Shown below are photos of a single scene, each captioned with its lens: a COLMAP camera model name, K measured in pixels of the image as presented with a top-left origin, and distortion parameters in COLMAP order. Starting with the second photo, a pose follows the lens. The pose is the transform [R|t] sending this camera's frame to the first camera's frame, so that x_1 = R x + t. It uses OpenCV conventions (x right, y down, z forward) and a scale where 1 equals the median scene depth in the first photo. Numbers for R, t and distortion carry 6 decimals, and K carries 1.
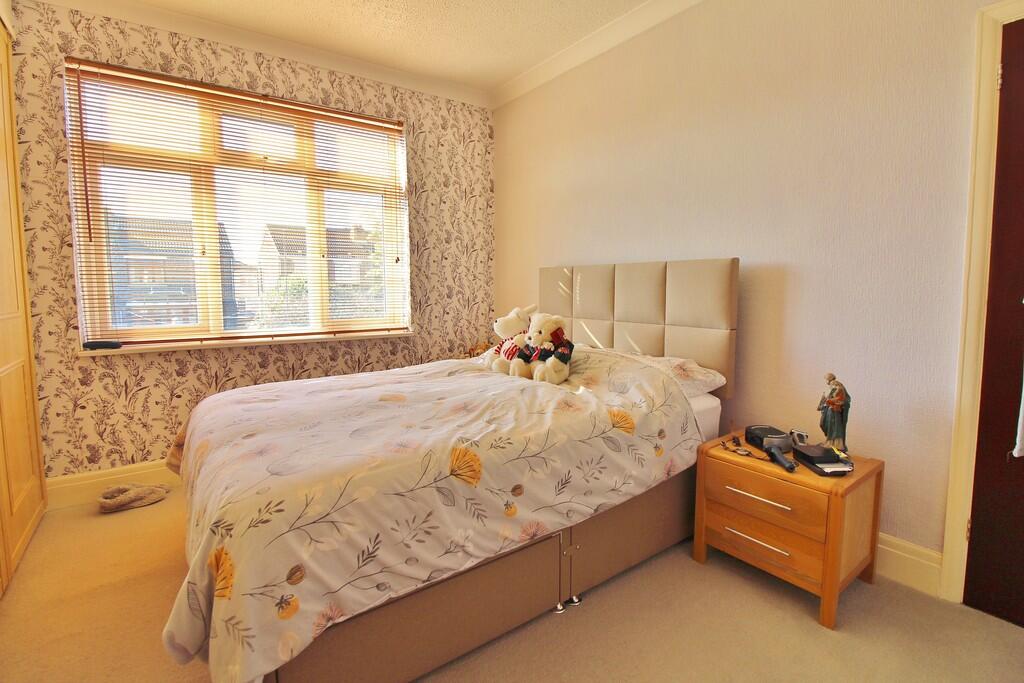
lens RADIAL K [[475.6, 0, 518.5], [0, 475.6, 327.9], [0, 0, 1]] dist [-0.000920, -0.012655]
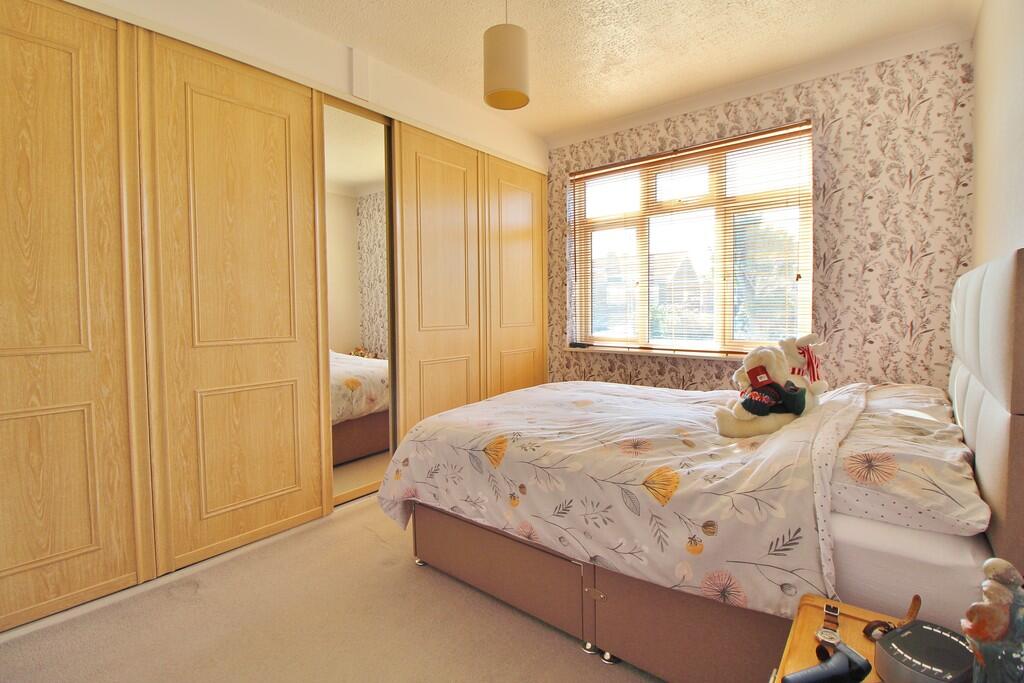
lens RADIAL K [[475.6, 0, 518.5], [0, 475.6, 327.9], [0, 0, 1]] dist [-0.000920, -0.012655]
pose [[0.251266, 0.039577, -0.967109, 0.627132], [-0.071203, 0.997212, 0.022310, -0.043481], [0.965296, 0.063255, 0.253383, 0.381298]]
